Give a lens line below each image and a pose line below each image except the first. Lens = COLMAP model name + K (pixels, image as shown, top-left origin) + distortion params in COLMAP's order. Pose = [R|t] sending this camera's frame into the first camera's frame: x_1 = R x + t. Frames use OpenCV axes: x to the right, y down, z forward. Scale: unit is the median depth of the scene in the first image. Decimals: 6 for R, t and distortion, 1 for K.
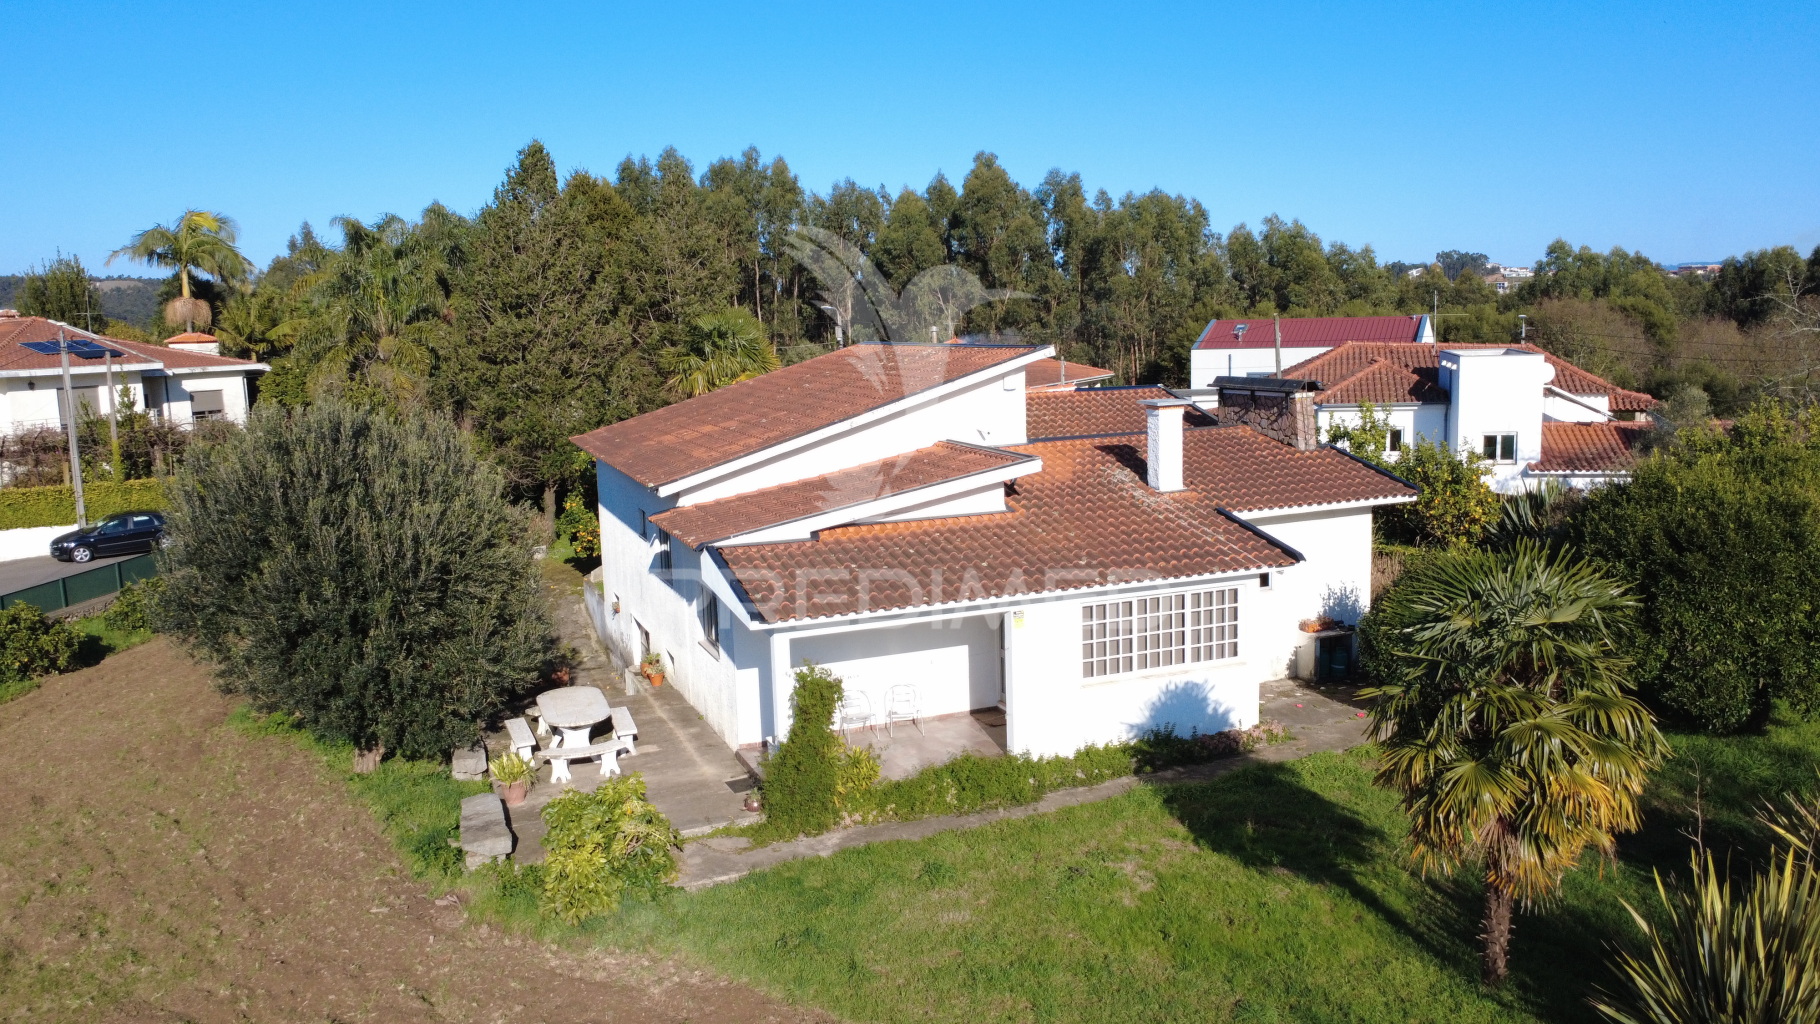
lens RADIAL K [[1384.5, 0, 910.0], [0, 1384.5, 512.0], [0, 0, 1]] dist [0.007369, -0.001965]
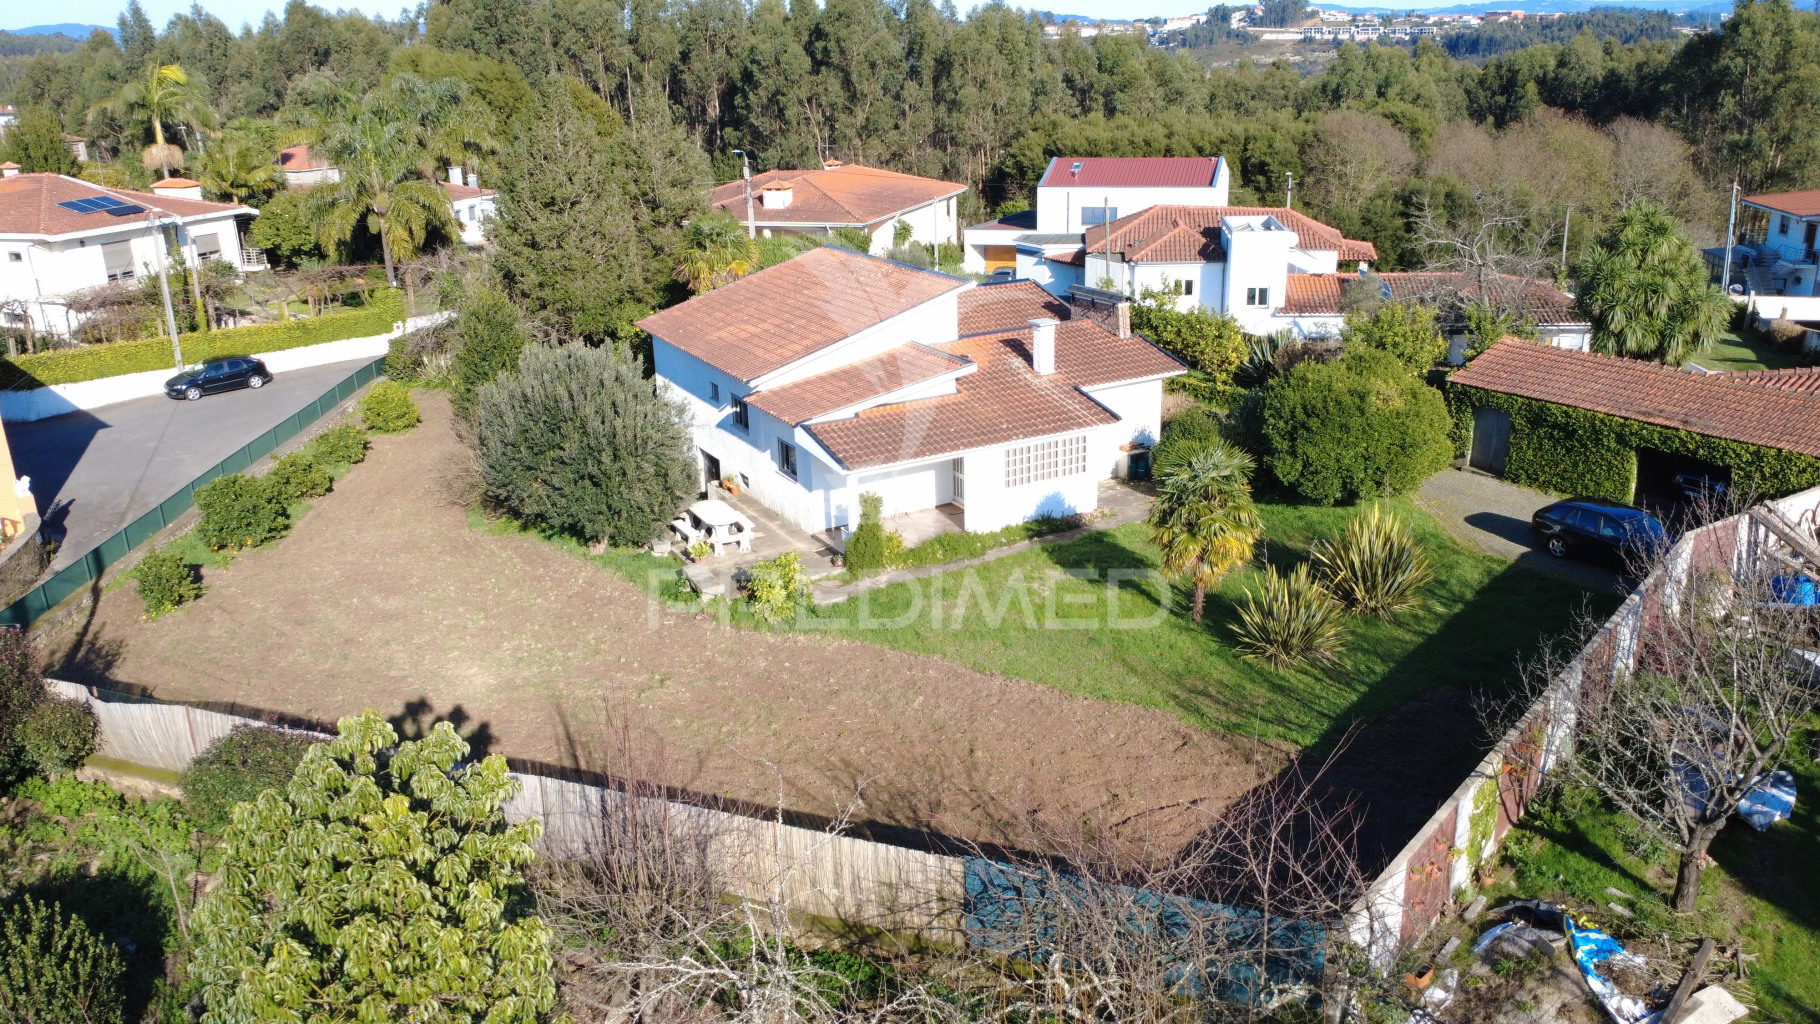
lens RADIAL K [[1384.5, 0, 910.0], [0, 1384.5, 512.0], [0, 0, 1]] dist [0.007369, -0.001965]
pose [[0.992191, -0.037781, 0.118867, -0.186962], [0.016020, 0.983728, 0.178948, -0.154316], [-0.123694, -0.175646, 0.976652, -0.672791]]
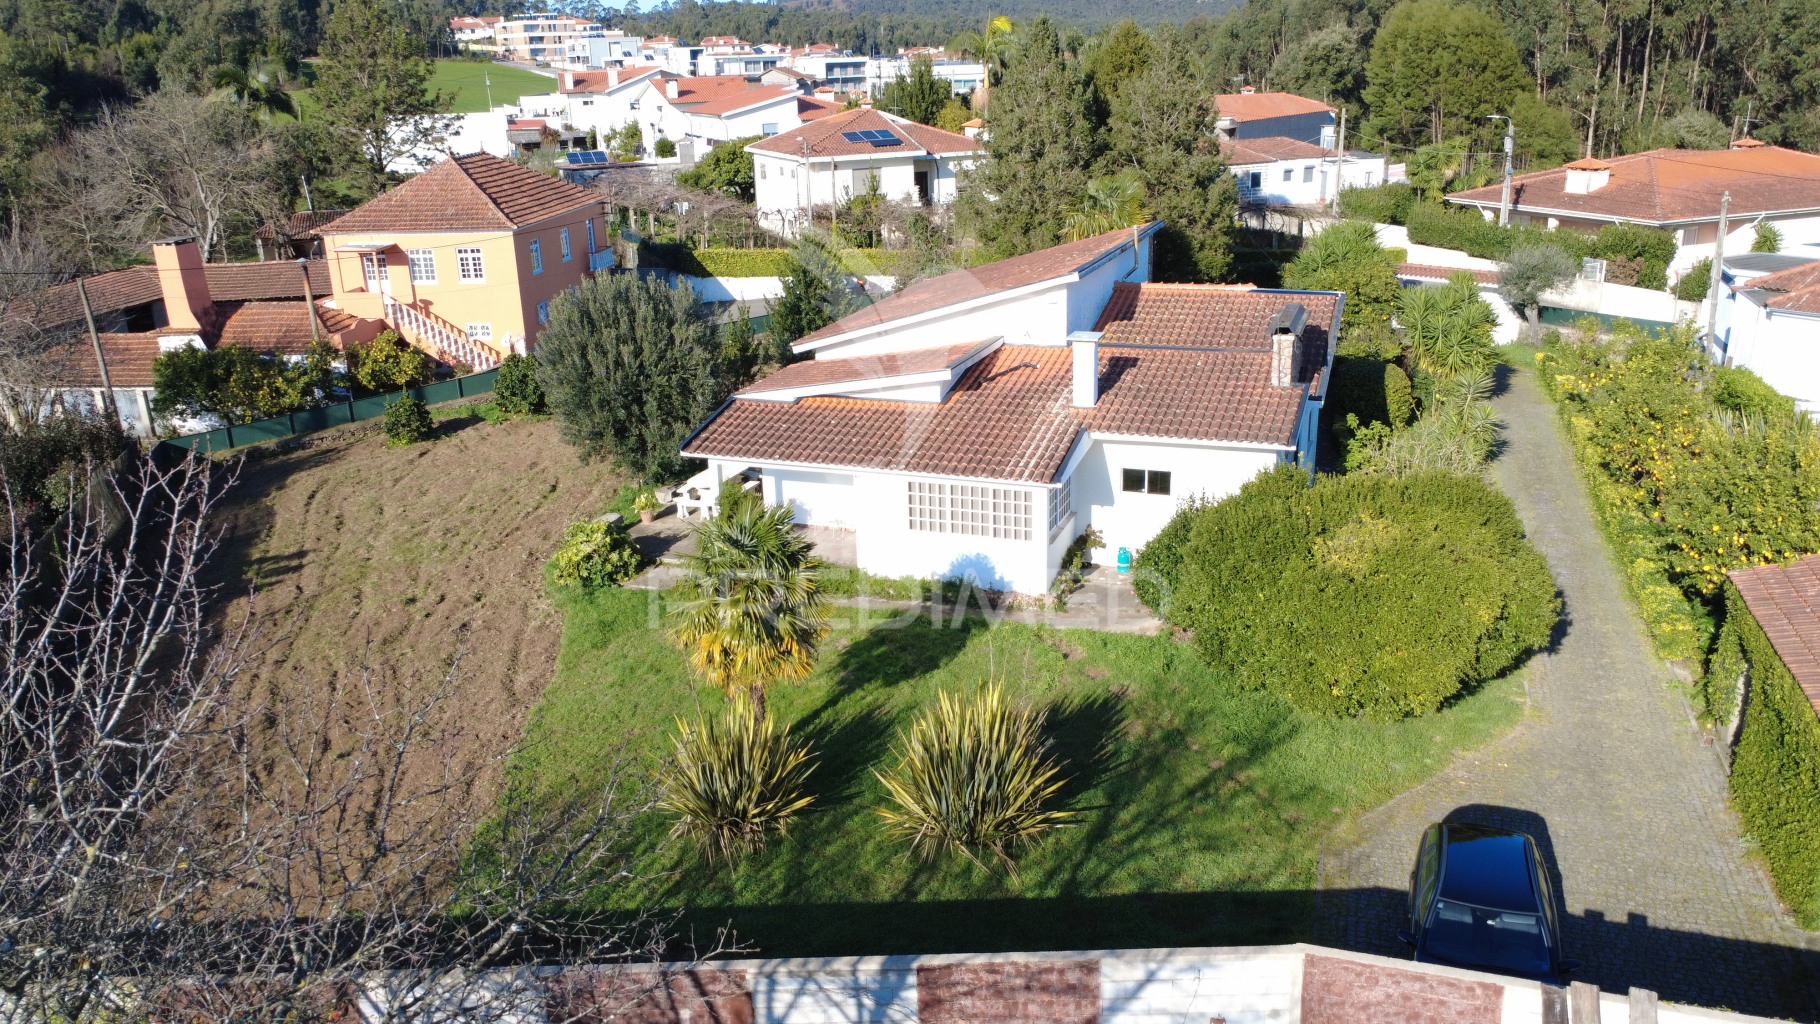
lens RADIAL K [[1384.5, 0, 910.0], [0, 1384.5, 512.0], [0, 0, 1]] dist [0.007369, -0.001965]
pose [[0.743211, 0.221774, -0.631232, 0.893433], [-0.089893, 0.968010, 0.234256, -0.204824], [0.662991, -0.117358, 0.739371, -0.063689]]
